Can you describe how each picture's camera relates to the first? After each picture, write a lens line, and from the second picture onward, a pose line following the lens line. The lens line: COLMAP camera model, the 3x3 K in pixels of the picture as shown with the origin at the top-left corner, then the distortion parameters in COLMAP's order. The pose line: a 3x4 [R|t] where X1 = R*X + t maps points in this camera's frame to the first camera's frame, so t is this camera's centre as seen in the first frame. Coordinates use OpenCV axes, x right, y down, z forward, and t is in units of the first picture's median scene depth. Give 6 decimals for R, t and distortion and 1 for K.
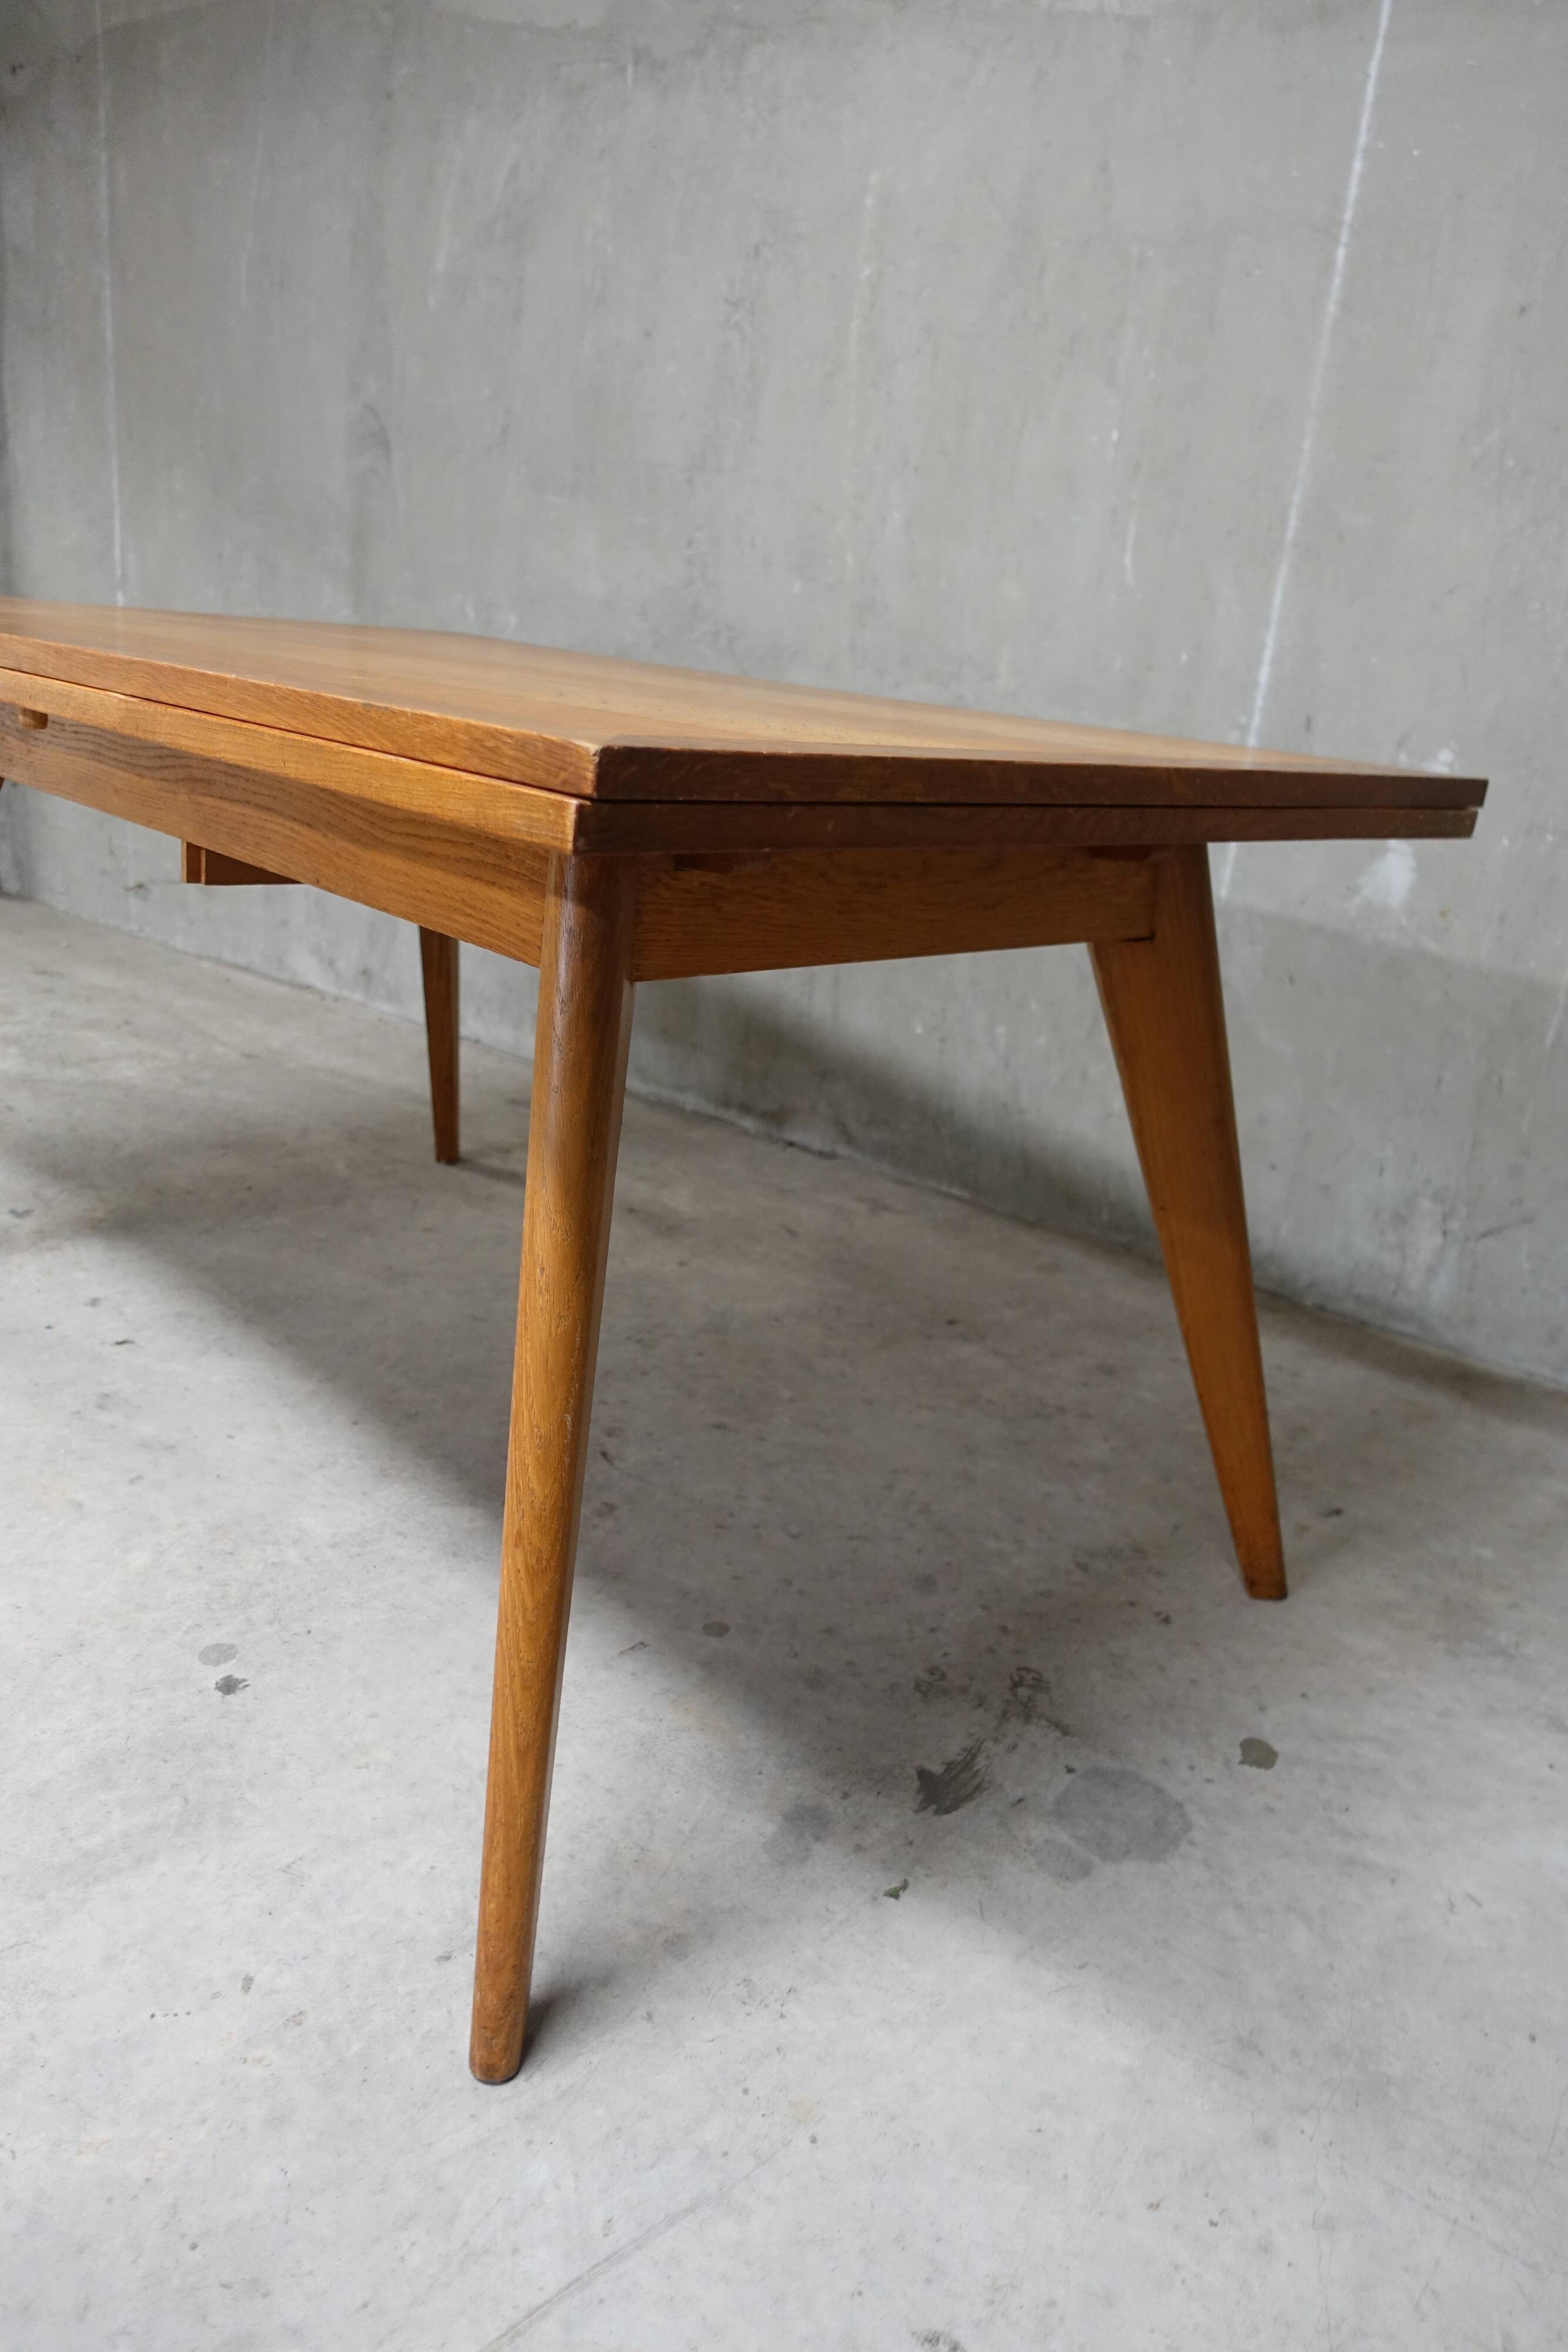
lens RADIAL K [[1615.0, 0, 788.4], [0, 1615.0, 1182.3], [0, 0, 1]] dist [0.001152, -0.001029]
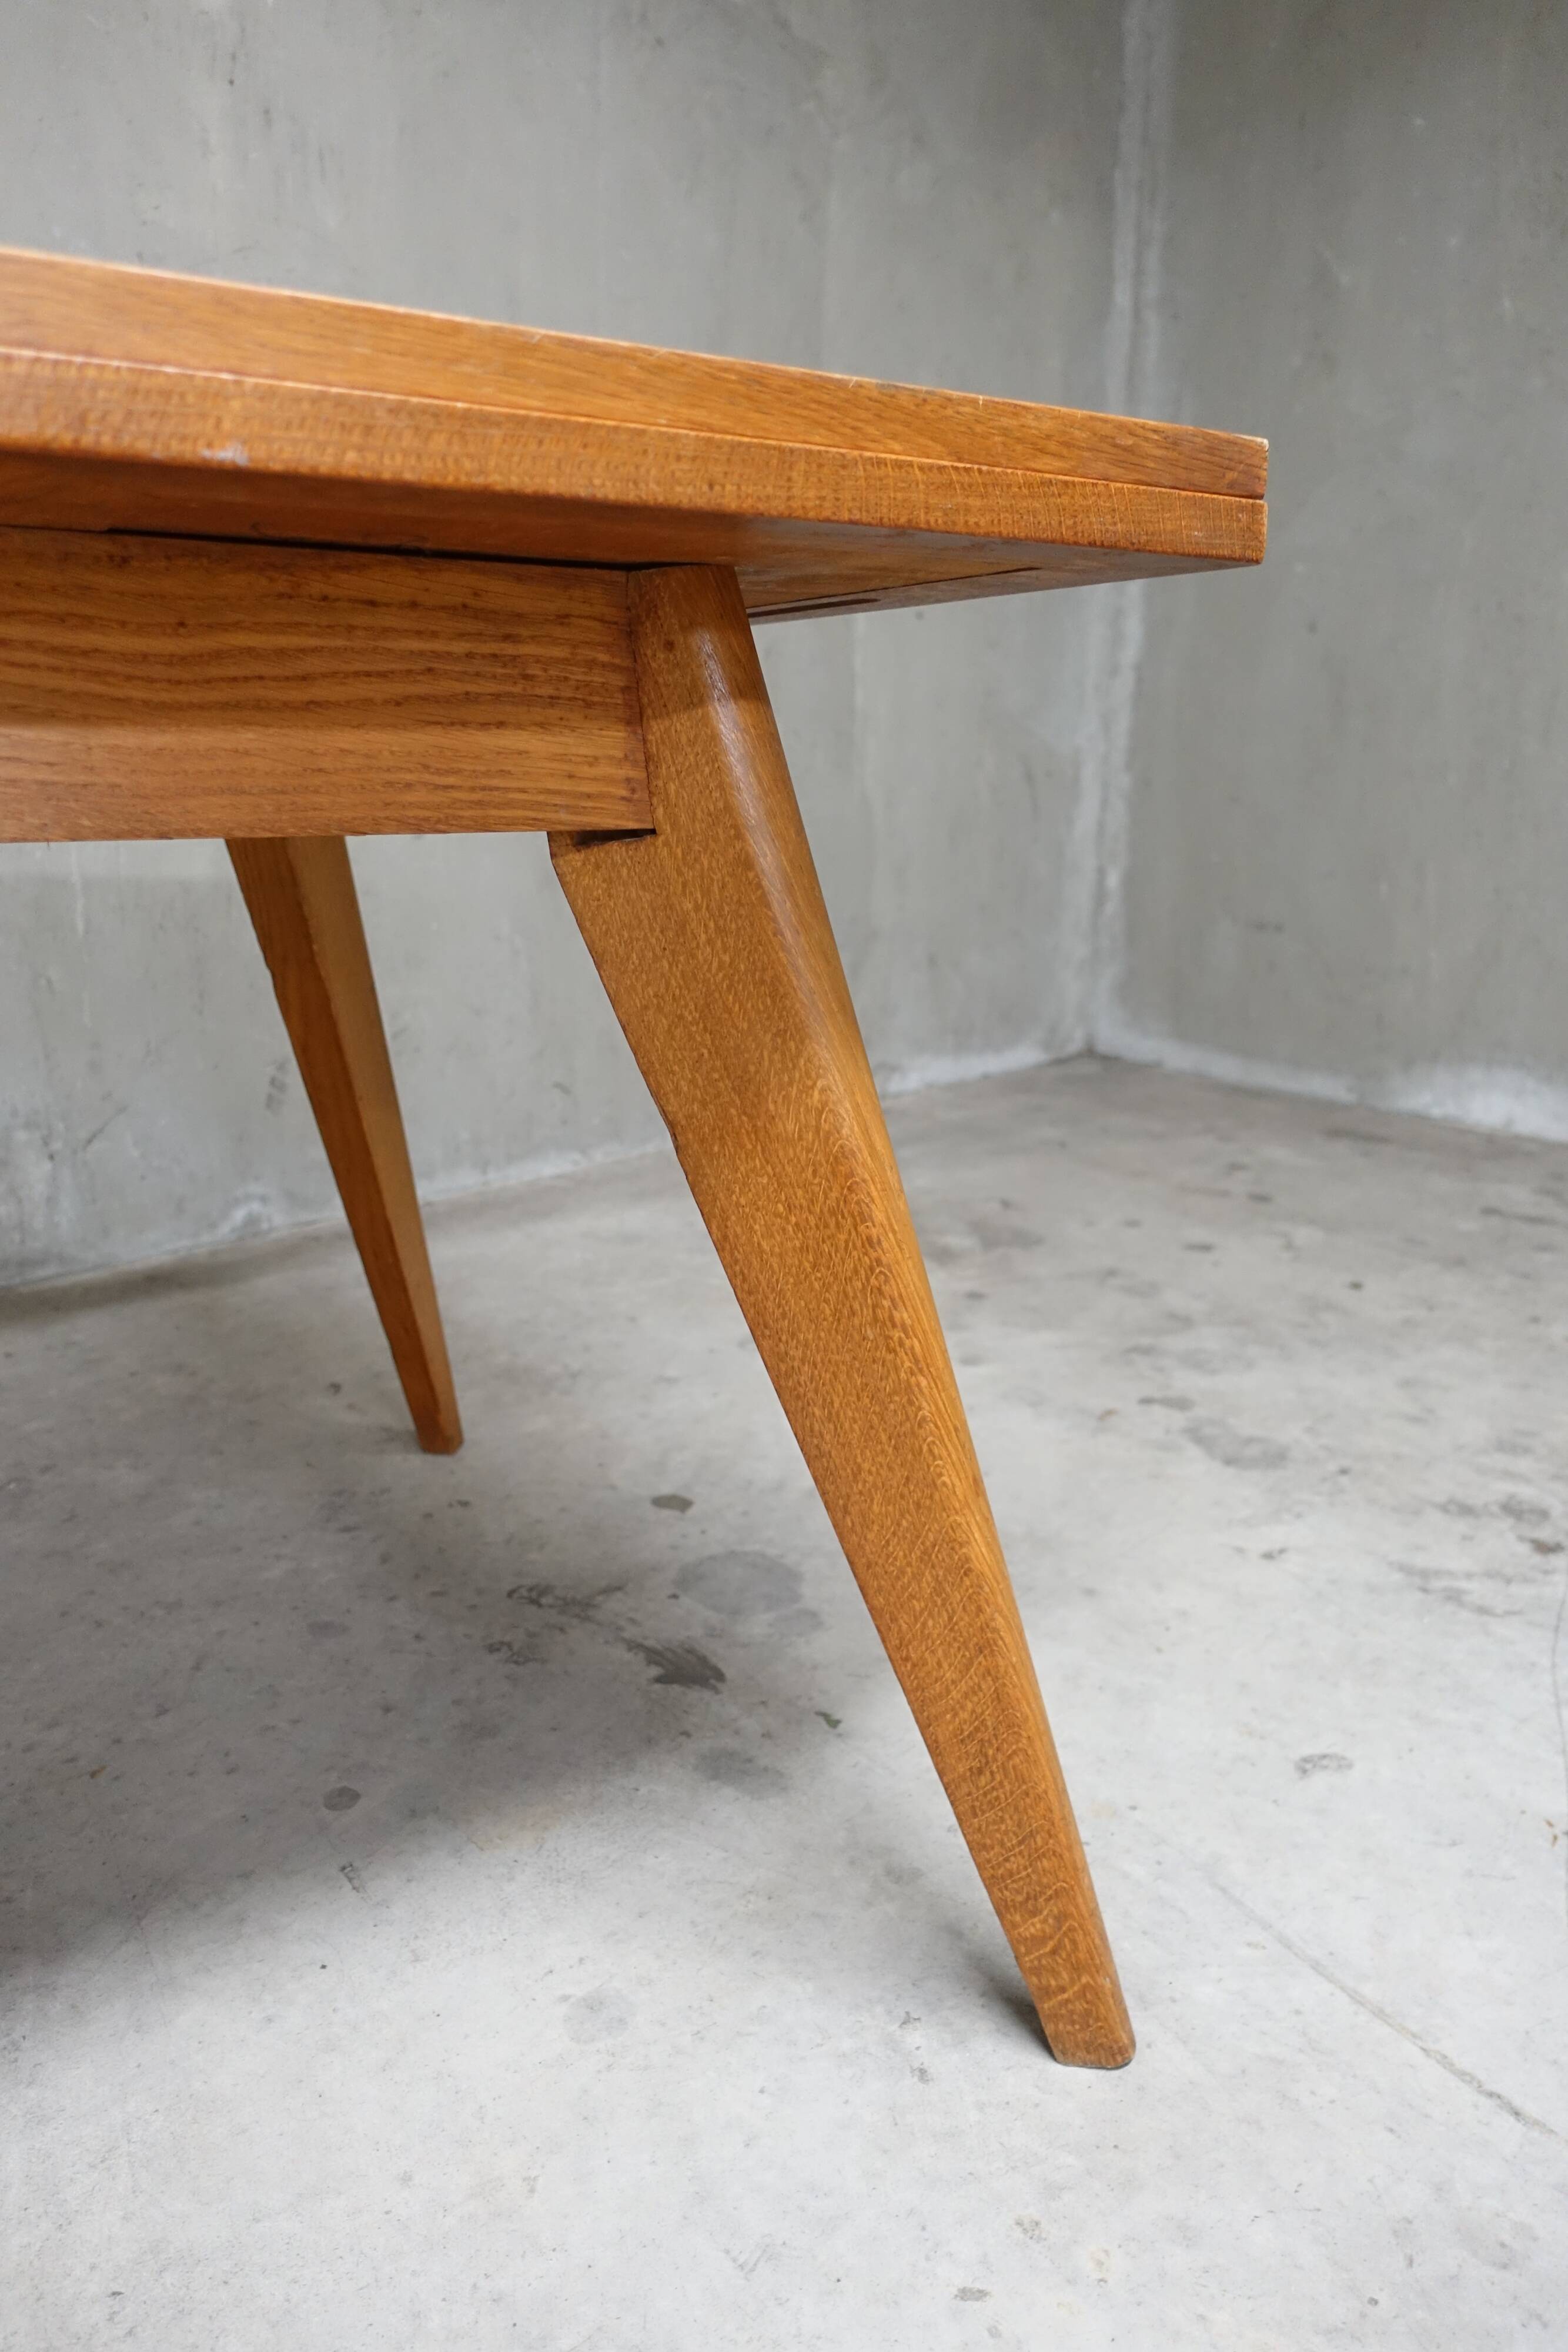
lens RADIAL K [[1615.0, 0, 782.6], [0, 1615.0, 1172.0], [0, 0, 1]] dist [0.001152, -0.001029]
pose [[0.169323, -0.339326, 0.925304, -0.398931], [0.328540, 0.904593, 0.271611, -0.076836], [-0.929188, 0.258010, 0.264651, 0.367515]]
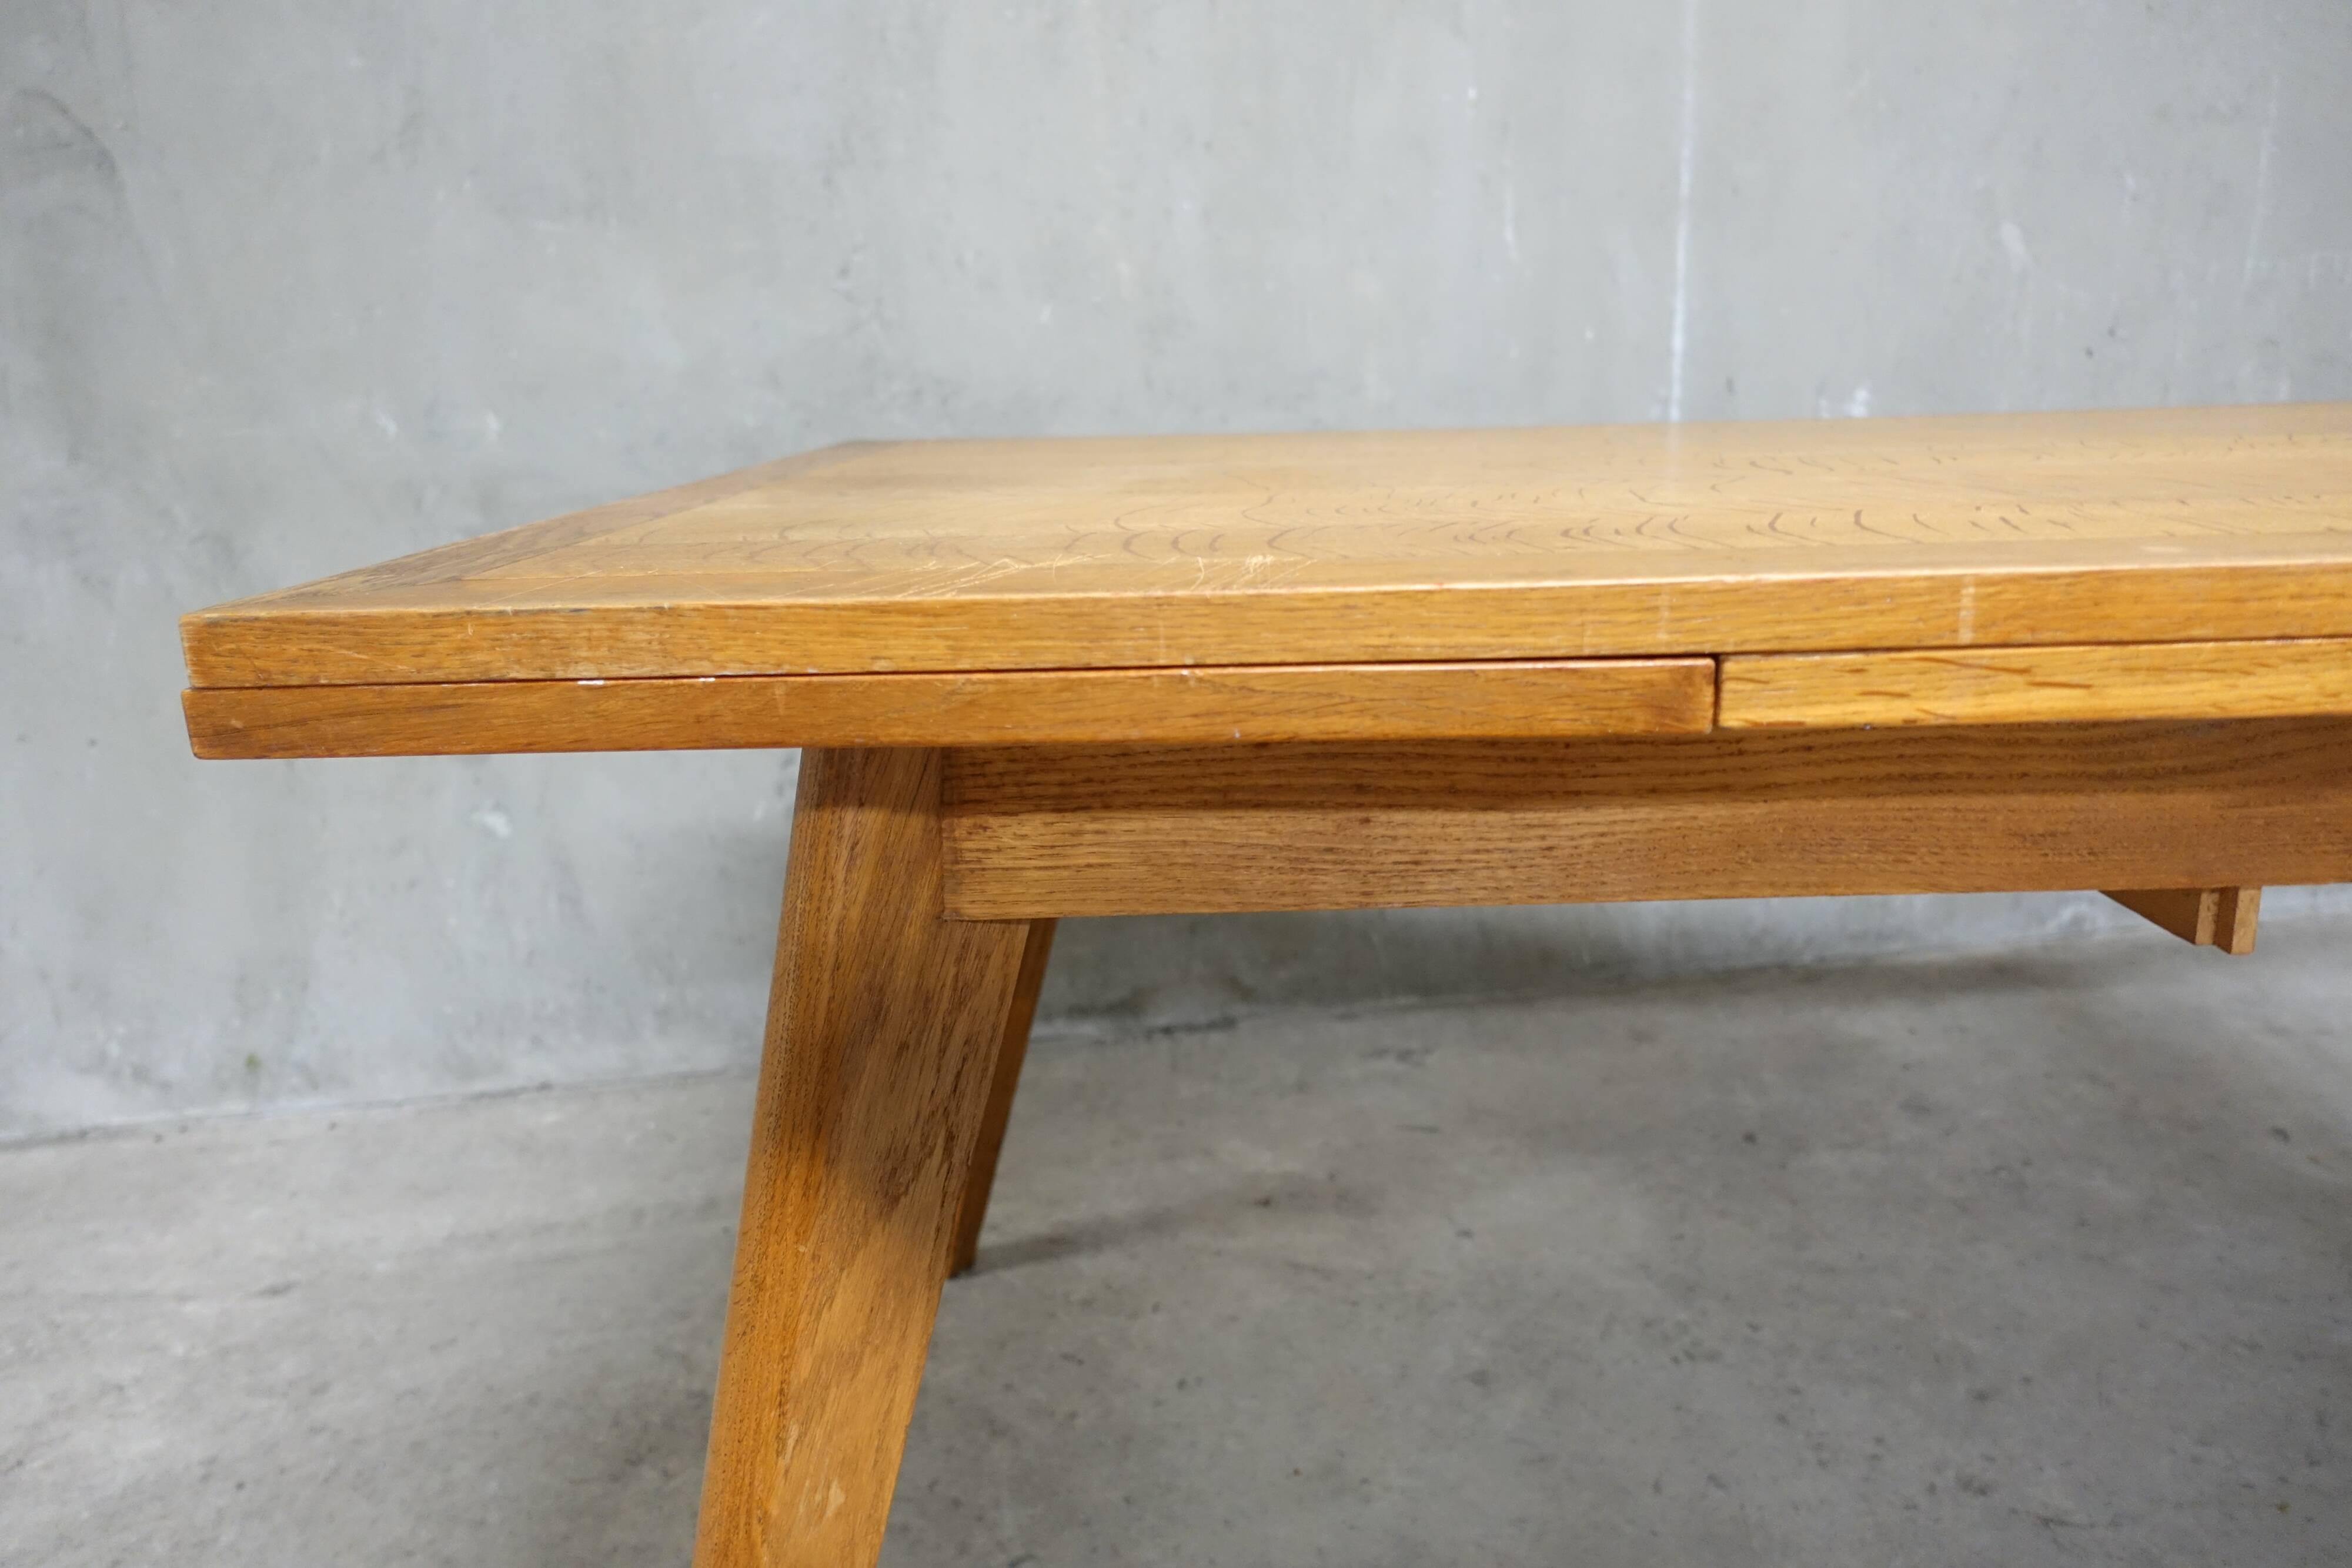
lens RADIAL K [[1615.0, 0, 1184.6], [0, 1615.0, 787.5], [0, 0, 1]] dist [0.001152, -0.001029]
pose [[0.692877, -0.304596, 0.653562, -0.587300], [0.331713, 0.939437, 0.086163, -0.250473], [-0.640225, 0.157095, 0.751953, 0.532131]]
